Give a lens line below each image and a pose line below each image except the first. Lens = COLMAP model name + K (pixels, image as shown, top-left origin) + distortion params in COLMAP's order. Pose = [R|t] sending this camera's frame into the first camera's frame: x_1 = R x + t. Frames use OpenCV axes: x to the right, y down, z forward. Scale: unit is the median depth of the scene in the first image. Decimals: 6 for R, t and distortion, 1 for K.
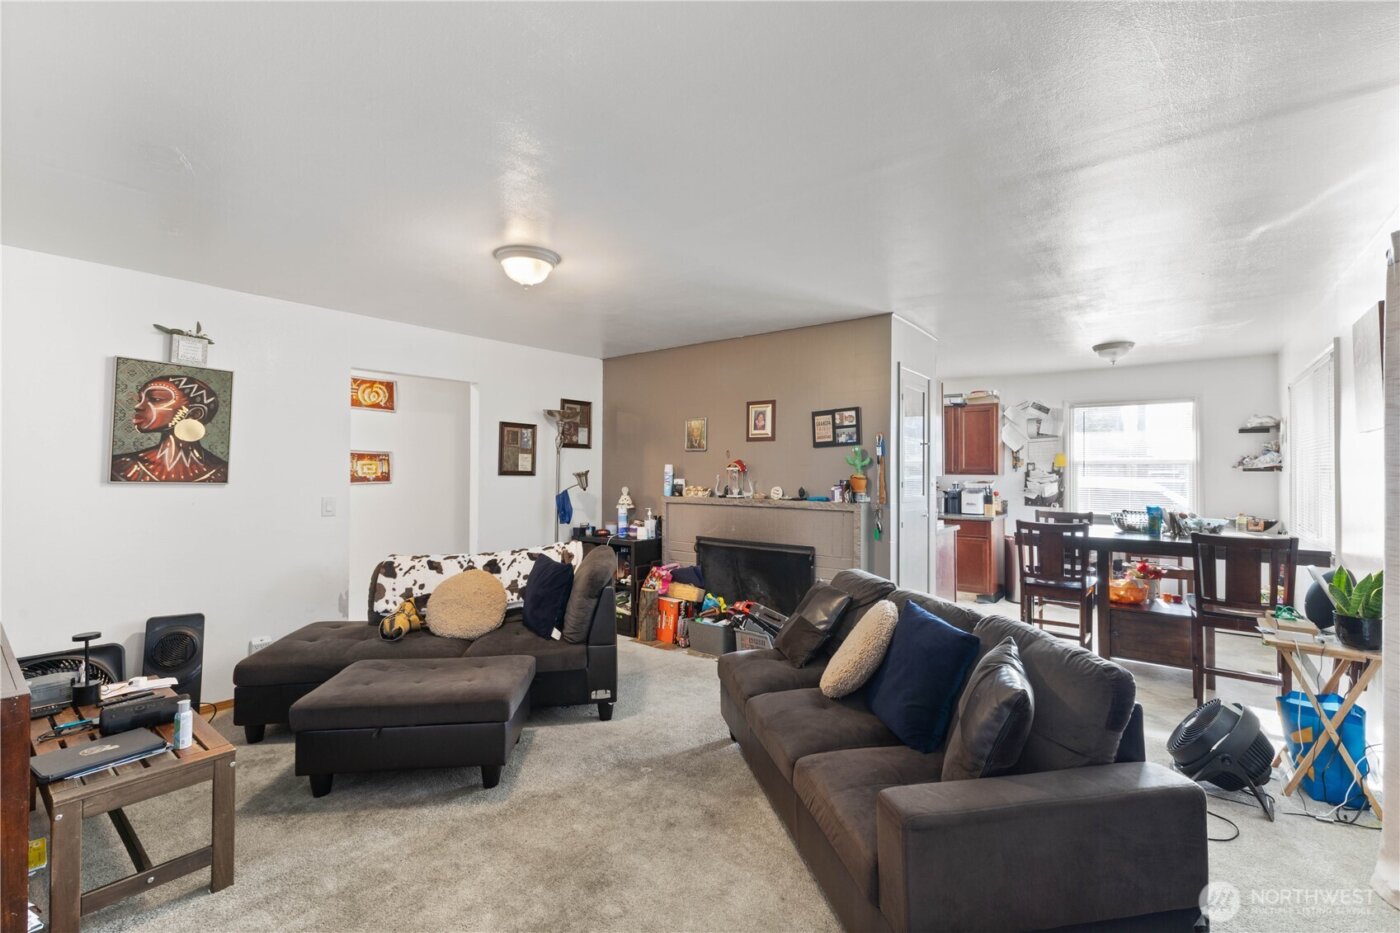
lens RADIAL K [[617.0, 0, 695.2], [0, 617.0, 467.2], [0, 0, 1]] dist [0.002724, 0.000034]
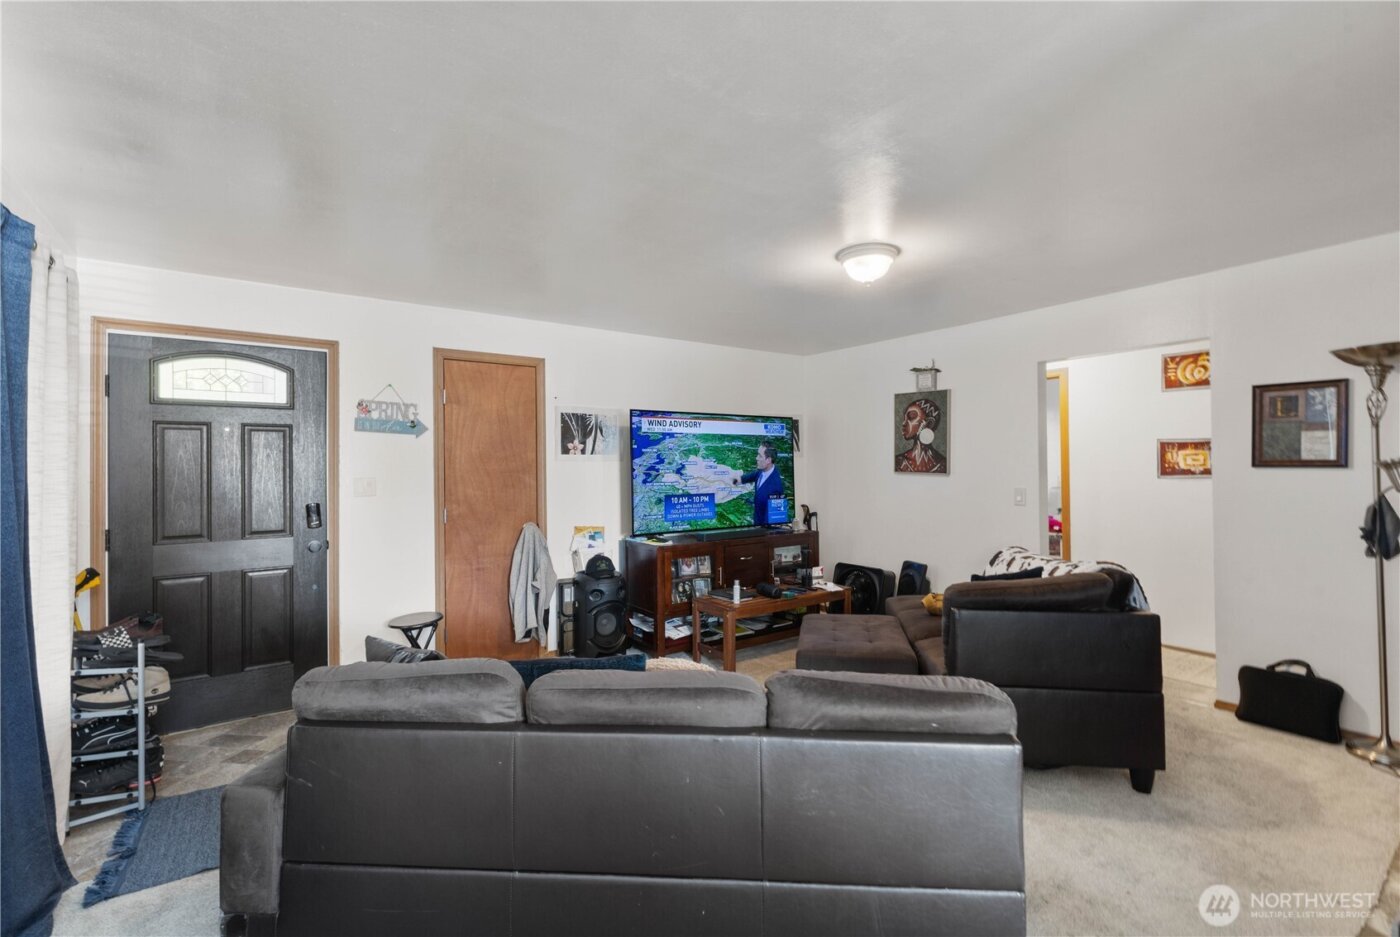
lens RADIAL K [[617.0, 0, 694.2], [0, 617.0, 466.0], [0, 0, 1]] dist [0.002724, 0.000034]
pose [[-0.263260, -0.005460, -0.964710, 0.696067], [0.013727, 0.999862, -0.009405, 0.014946], [0.964627, -0.015718, -0.263148, 0.849972]]
